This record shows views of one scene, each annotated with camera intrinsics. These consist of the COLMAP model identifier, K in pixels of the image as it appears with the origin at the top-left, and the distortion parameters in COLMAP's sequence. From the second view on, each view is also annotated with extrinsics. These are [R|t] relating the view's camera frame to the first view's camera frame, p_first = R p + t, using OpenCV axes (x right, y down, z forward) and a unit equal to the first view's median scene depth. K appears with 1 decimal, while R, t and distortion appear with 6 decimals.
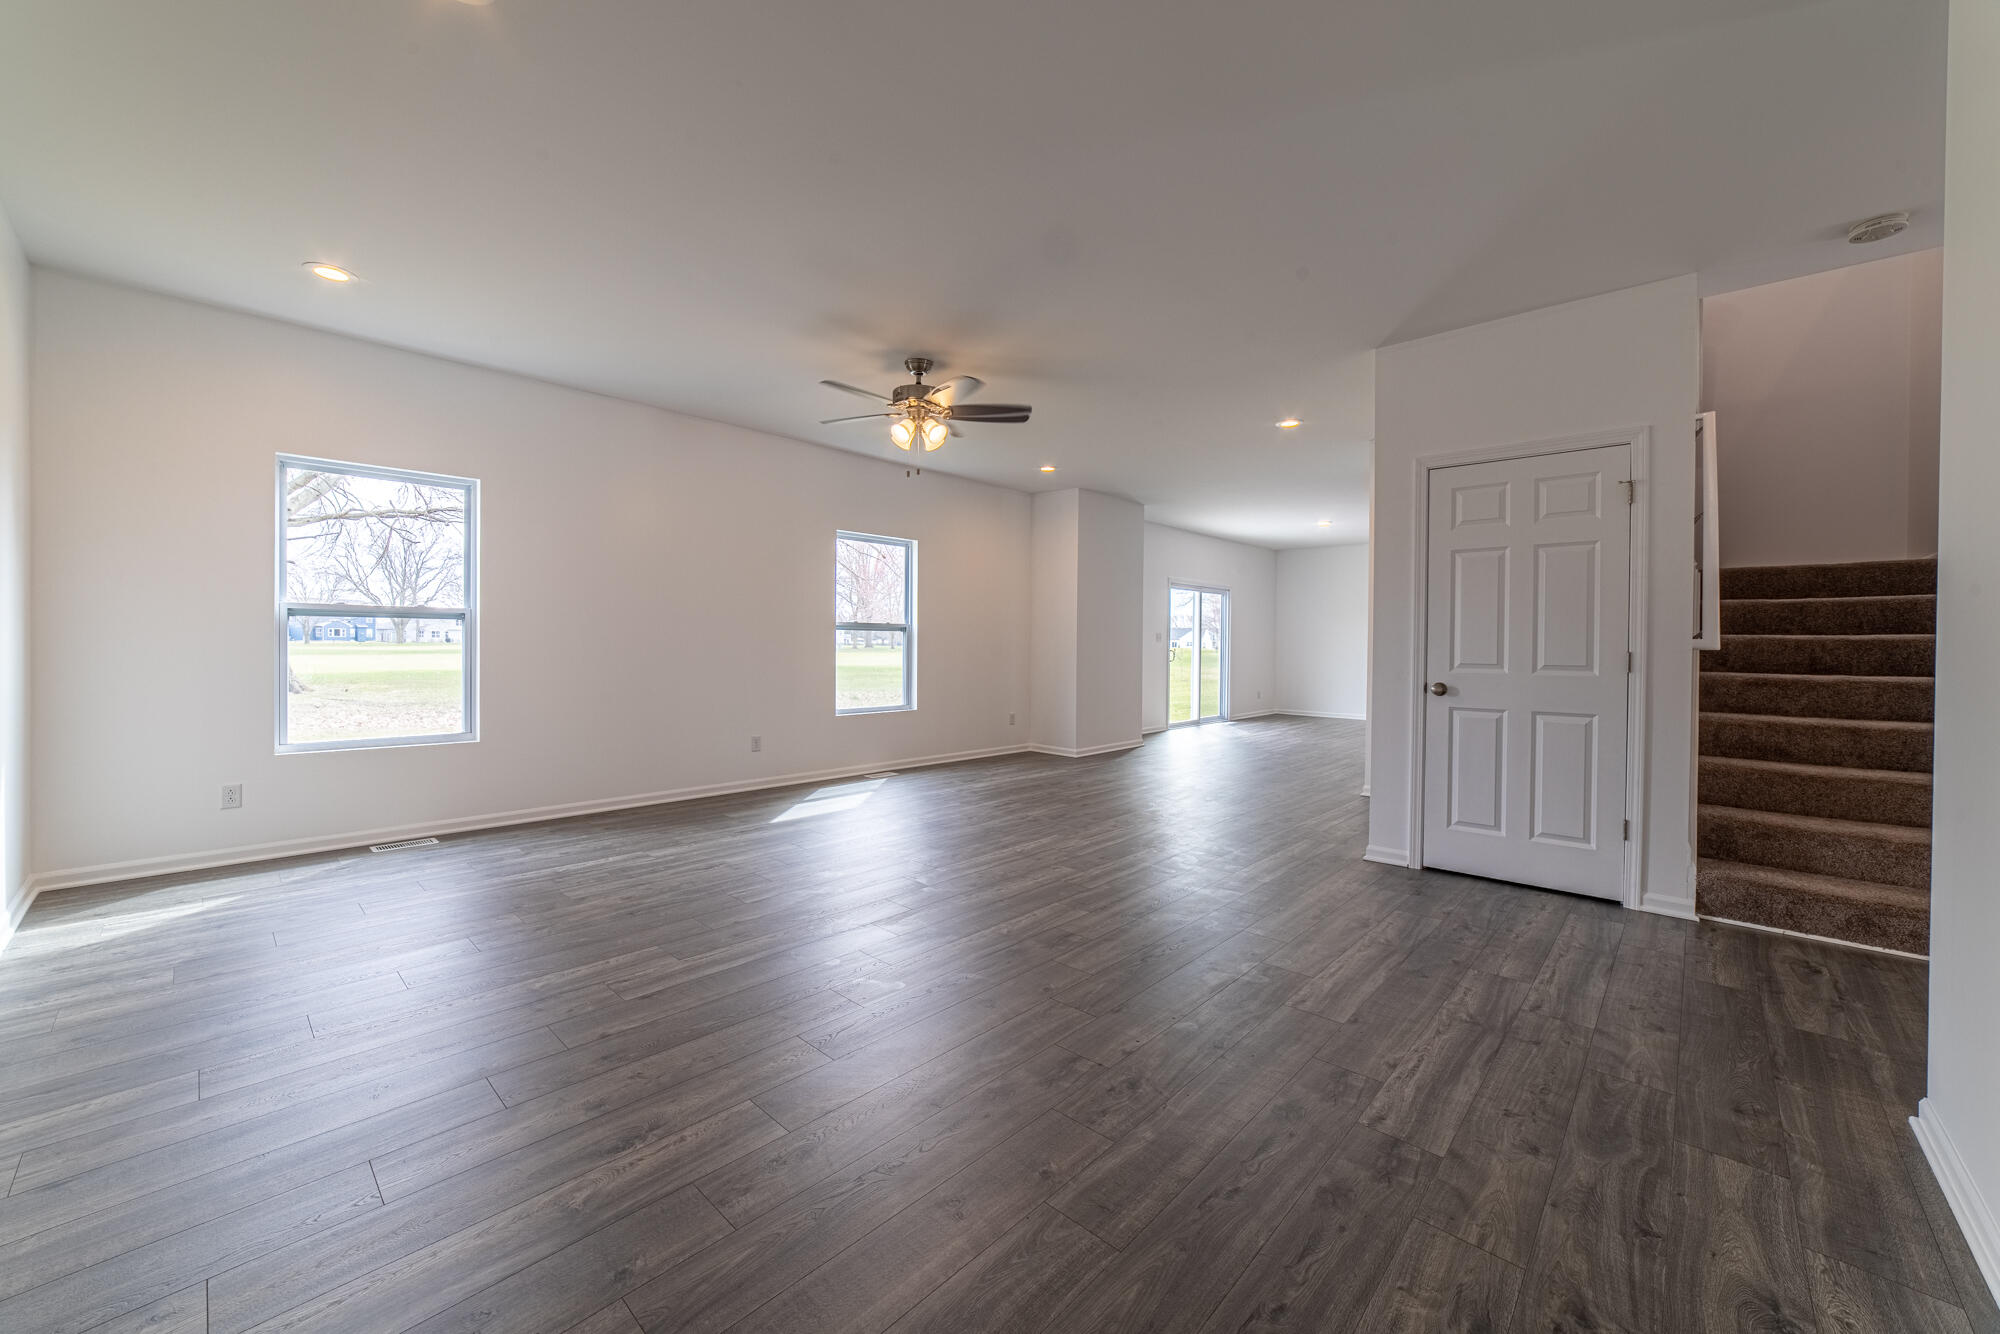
lens RADIAL K [[746.8, 0, 1005.4], [0, 746.8, 639.9], [0, 0, 1]] dist [-0.001661, 0.000122]
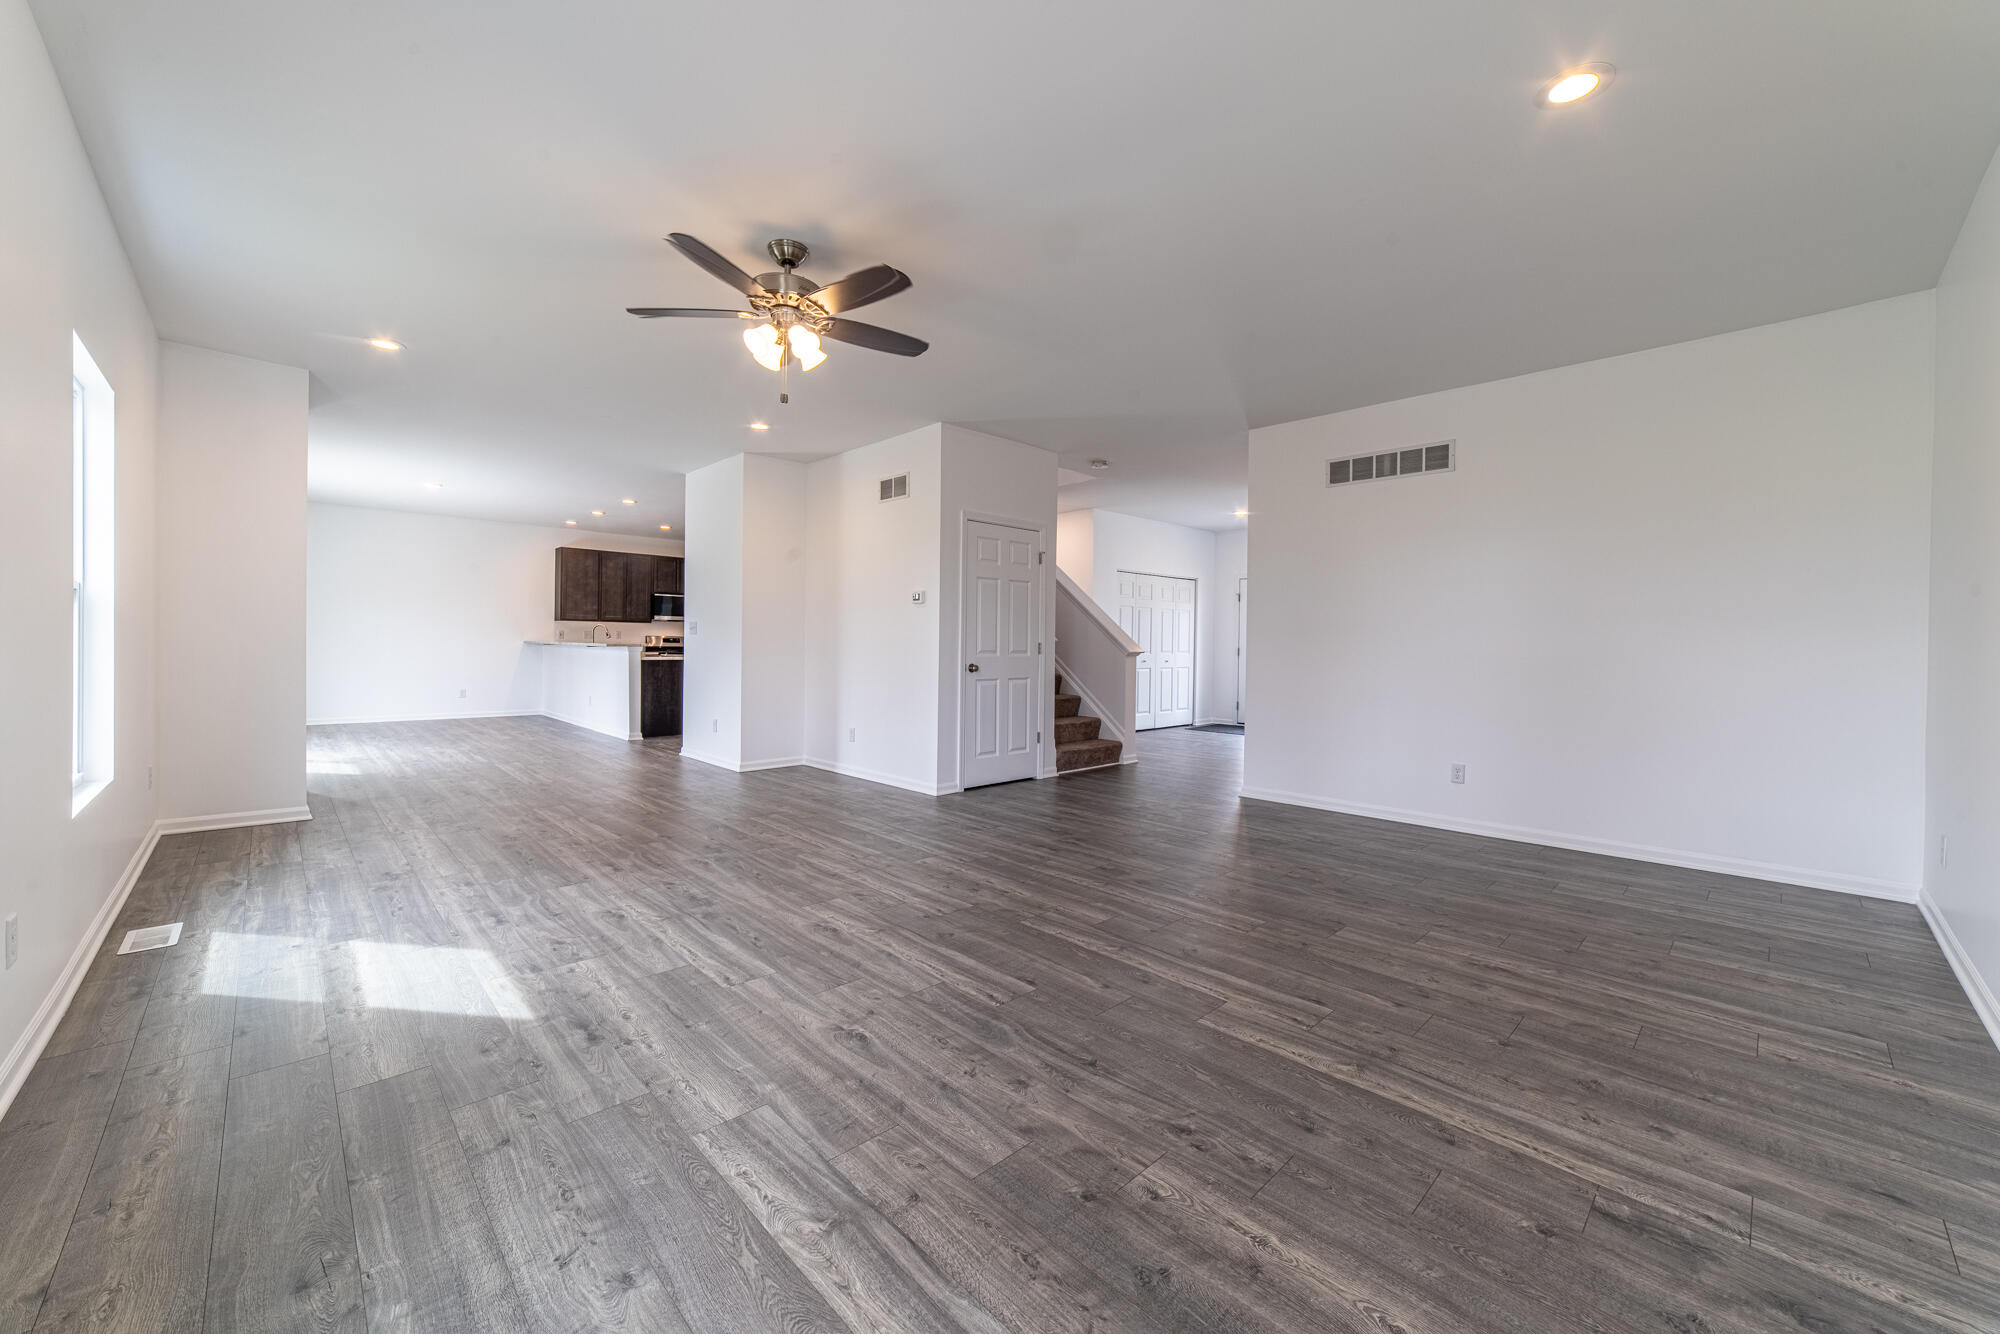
lens RADIAL K [[746.8, 0, 1005.4], [0, 746.8, 639.9], [0, 0, 1]] dist [-0.001661, 0.000122]
pose [[0.058984, 0.003324, 0.998253, -1.071639], [-0.024026, 0.999710, -0.001909, 0.011936], [-0.997970, -0.023871, 0.059047, 0.984791]]
